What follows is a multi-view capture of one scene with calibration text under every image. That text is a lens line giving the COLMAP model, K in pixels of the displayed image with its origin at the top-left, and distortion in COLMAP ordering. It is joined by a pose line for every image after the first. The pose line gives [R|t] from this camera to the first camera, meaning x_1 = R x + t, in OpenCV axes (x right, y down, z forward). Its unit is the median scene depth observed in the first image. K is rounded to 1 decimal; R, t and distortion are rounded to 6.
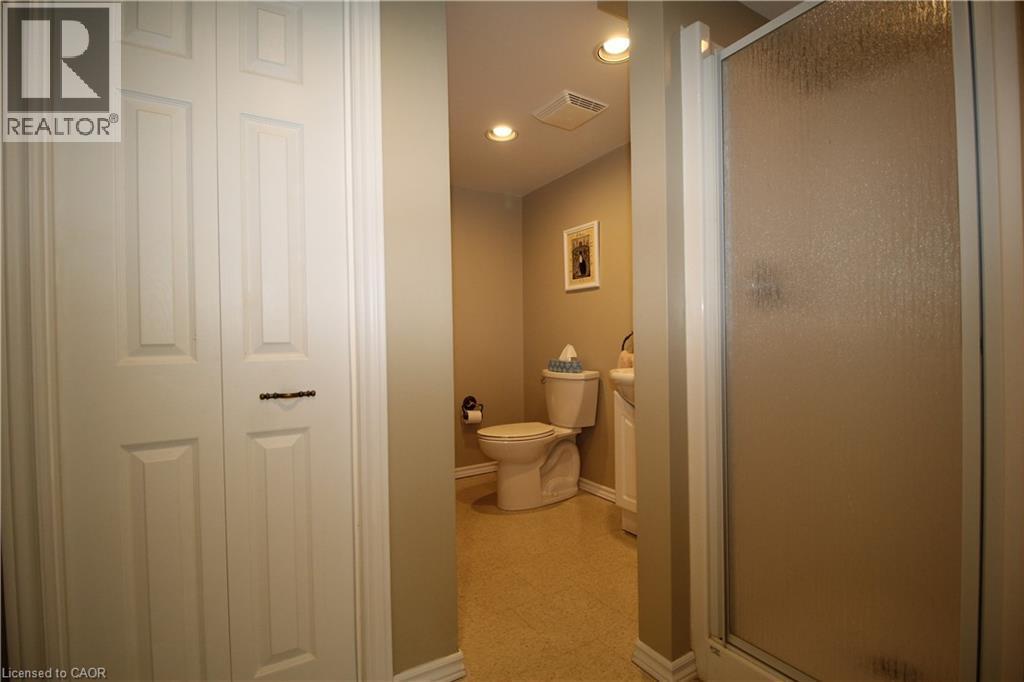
lens RADIAL K [[475.7, 0, 514.2], [0, 475.7, 341.9], [0, 0, 1]] dist [-0.001782, 0.000071]
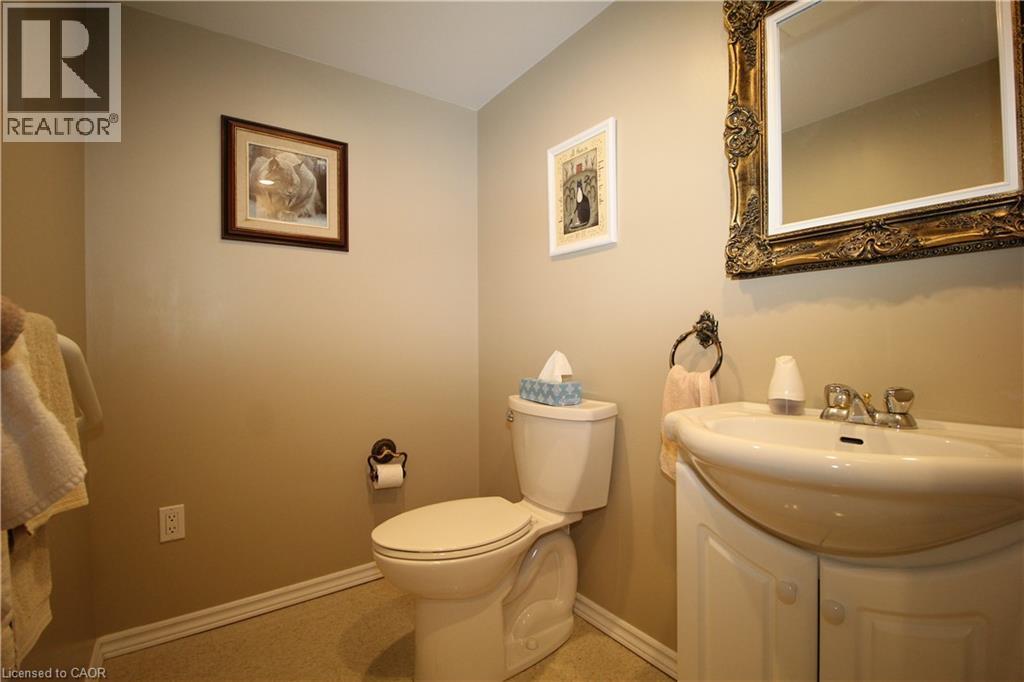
lens RADIAL K [[475.7, 0, 512.6], [0, 475.7, 341.5], [0, 0, 1]] dist [-0.001782, 0.000071]
pose [[0.998014, 0.005483, 0.062748, 0.029758], [-0.005052, 0.999963, -0.007021, -0.001752], [-0.062784, 0.006690, 0.998005, 0.466341]]
